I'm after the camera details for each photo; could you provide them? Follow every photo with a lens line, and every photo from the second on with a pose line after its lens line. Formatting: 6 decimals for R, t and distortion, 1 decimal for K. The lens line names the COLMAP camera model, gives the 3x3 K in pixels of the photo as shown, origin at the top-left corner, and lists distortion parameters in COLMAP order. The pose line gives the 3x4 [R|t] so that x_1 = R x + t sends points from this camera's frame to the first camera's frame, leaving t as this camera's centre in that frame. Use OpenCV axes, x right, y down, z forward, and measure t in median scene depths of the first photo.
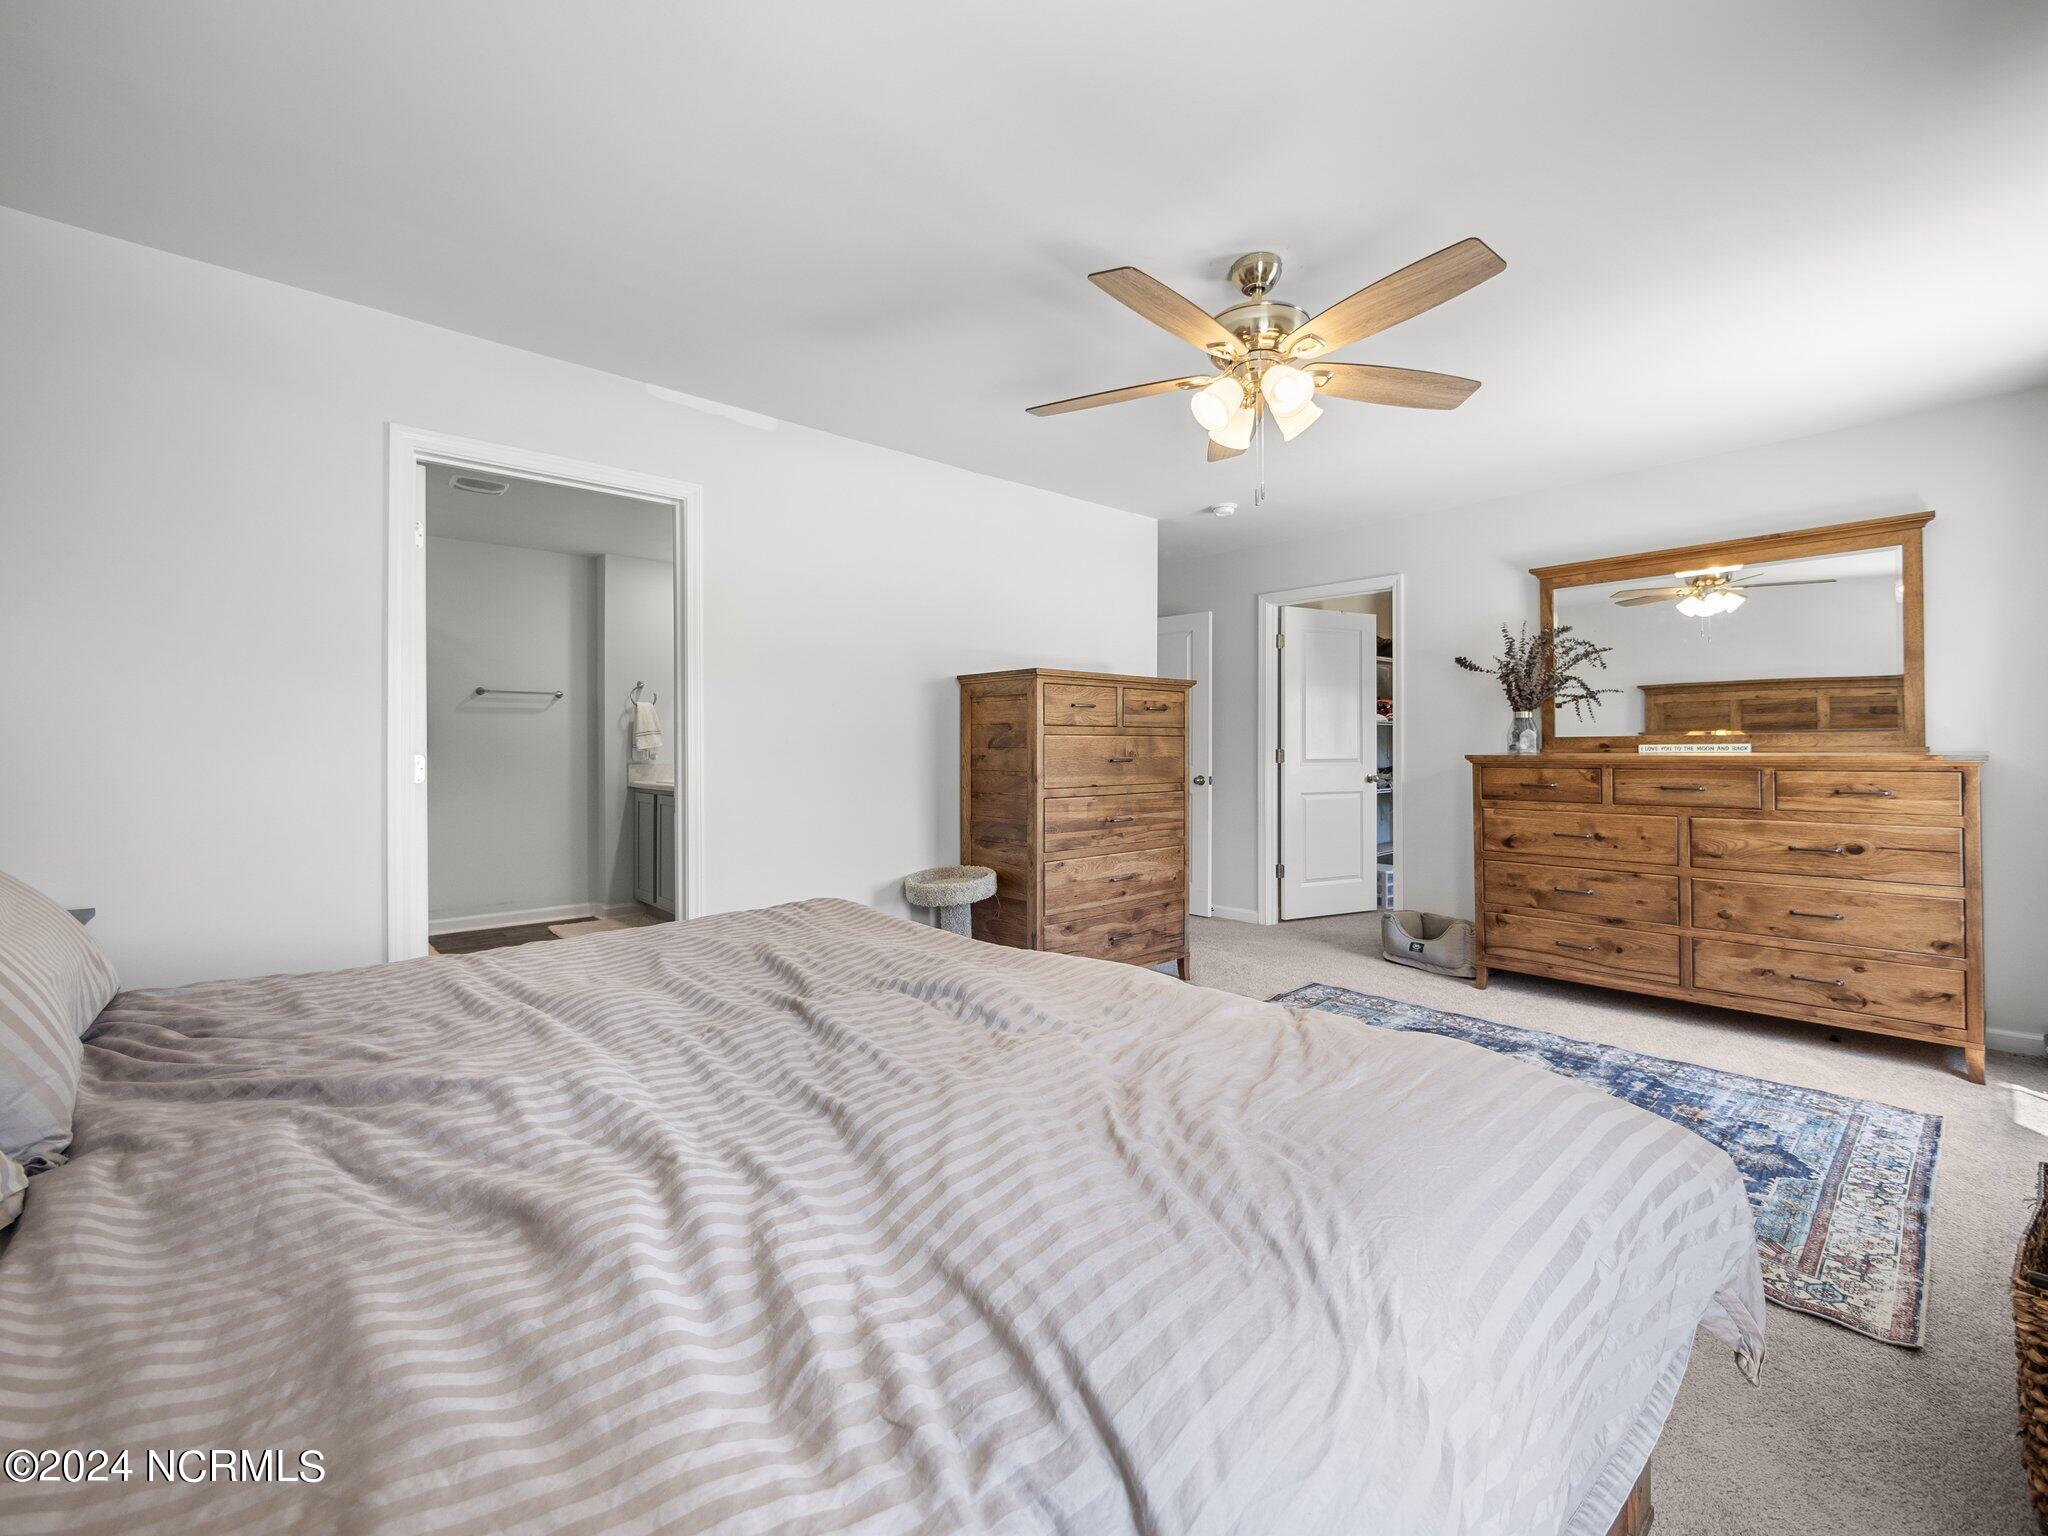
lens RADIAL K [[849.8, 0, 1020.2], [0, 849.8, 716.6], [0, 0, 1]] dist [-0.016226, -0.000136]
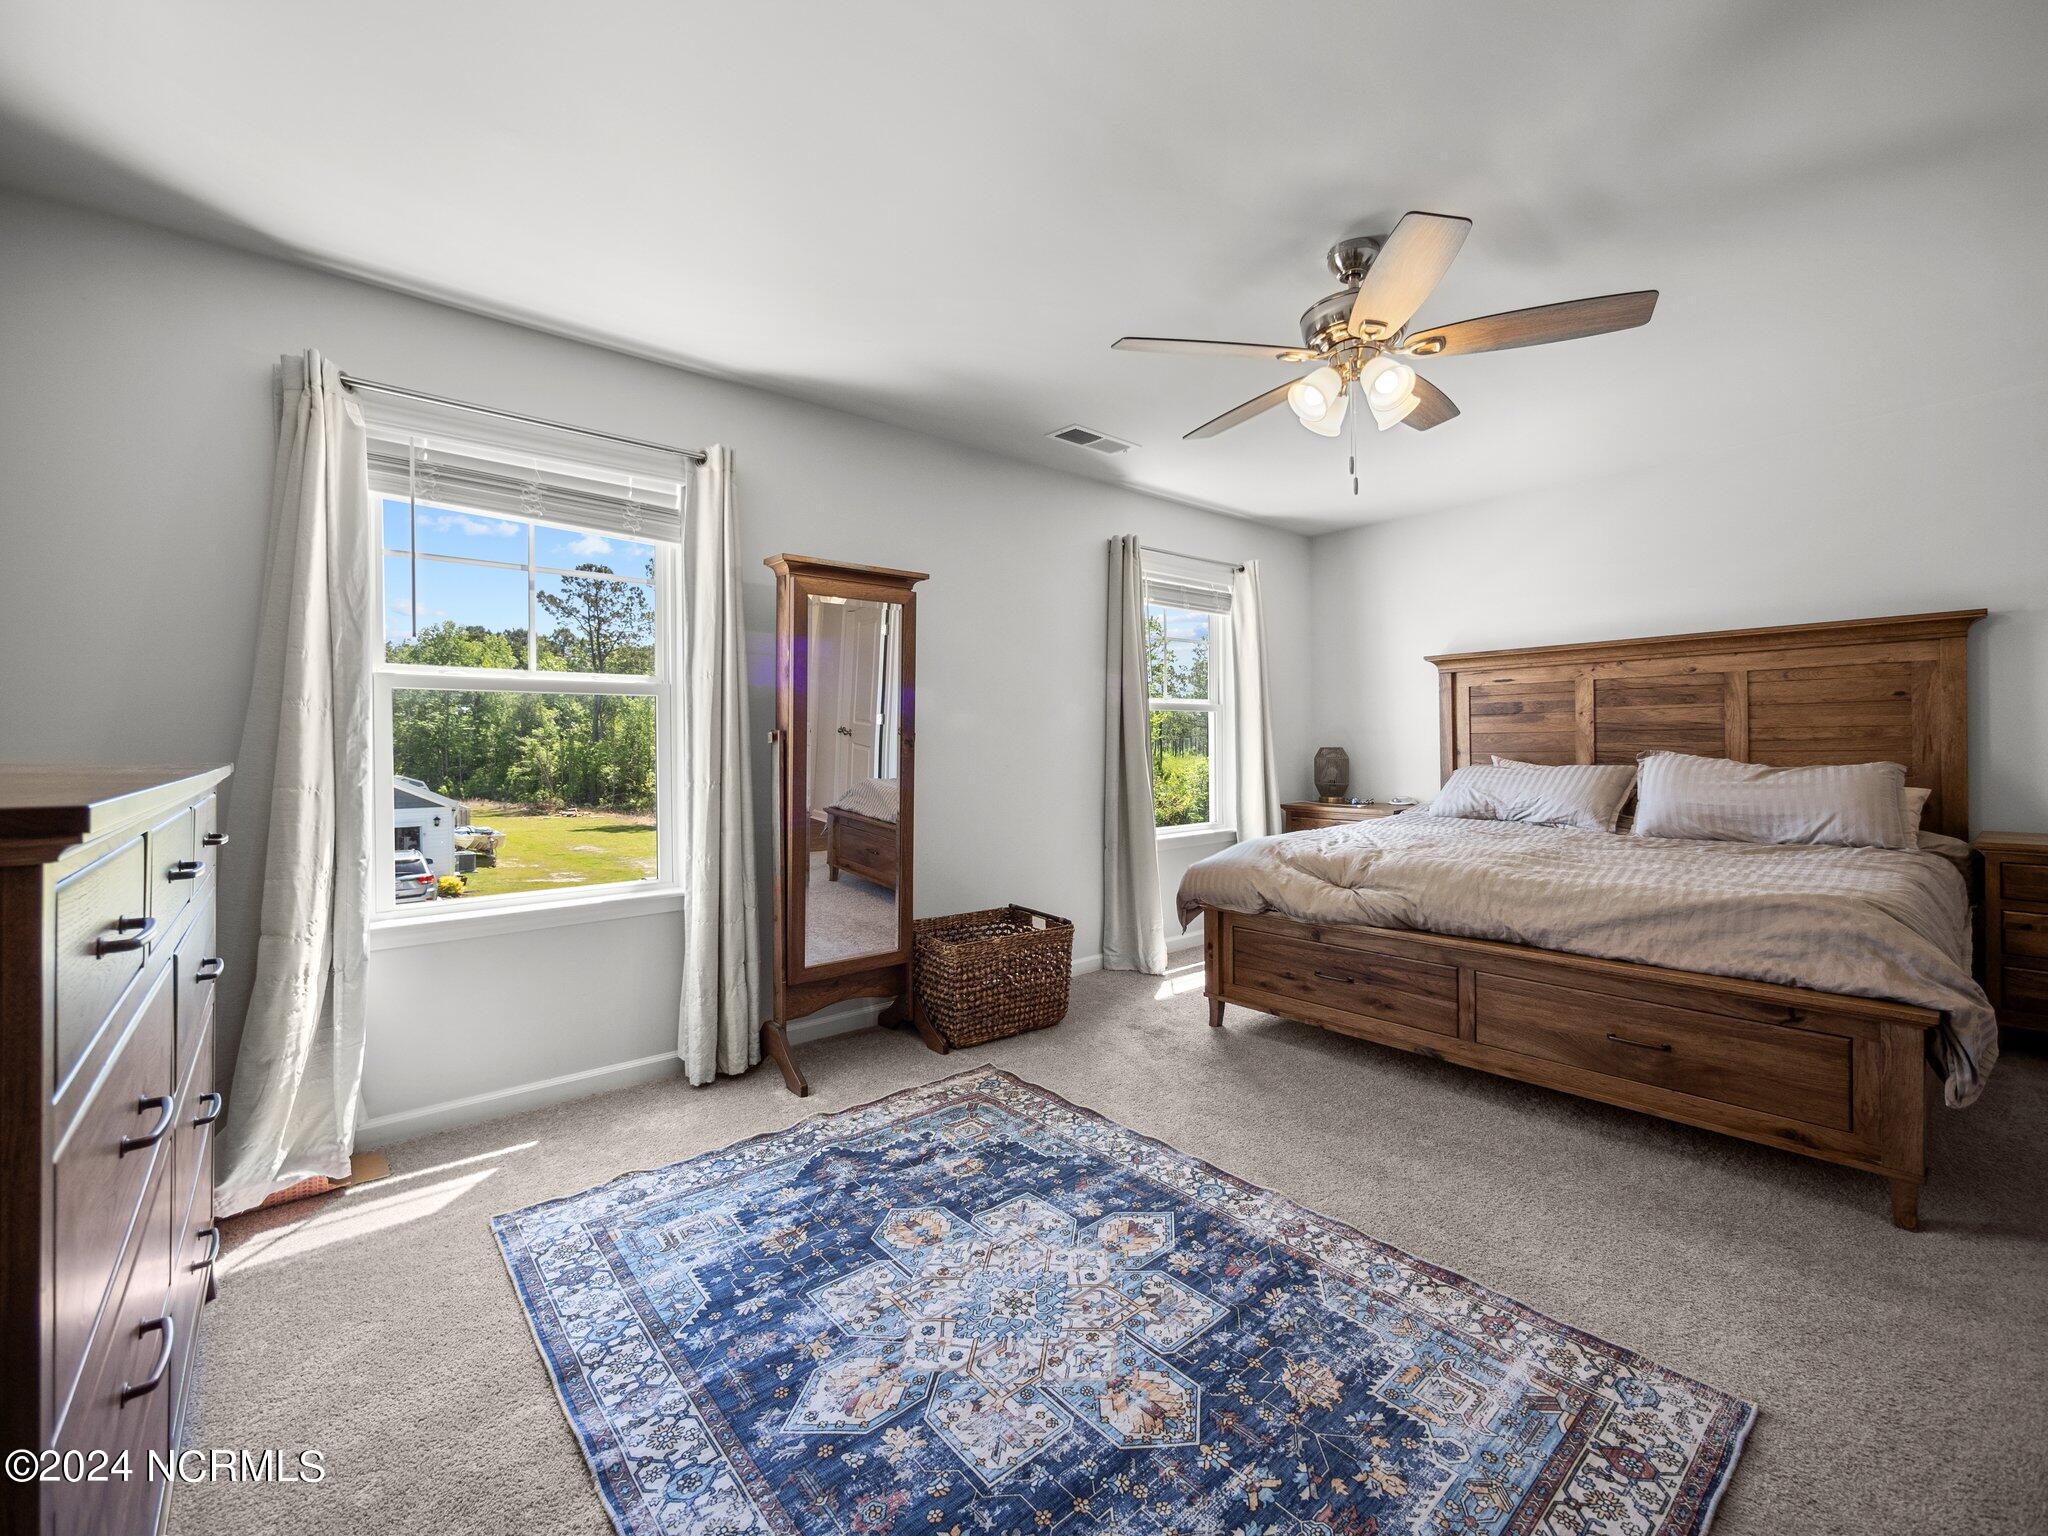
lens RADIAL K [[862.0, 0, 1034.7], [0, 862.0, 739.4], [0, 0, 1]] dist [-0.003334, -0.000866]
pose [[-0.999908, 0.011165, 0.007686, 0.568254], [0.010831, 0.999048, -0.042249, 0.066616], [-0.008150, -0.042162, -0.999078, 1.766443]]
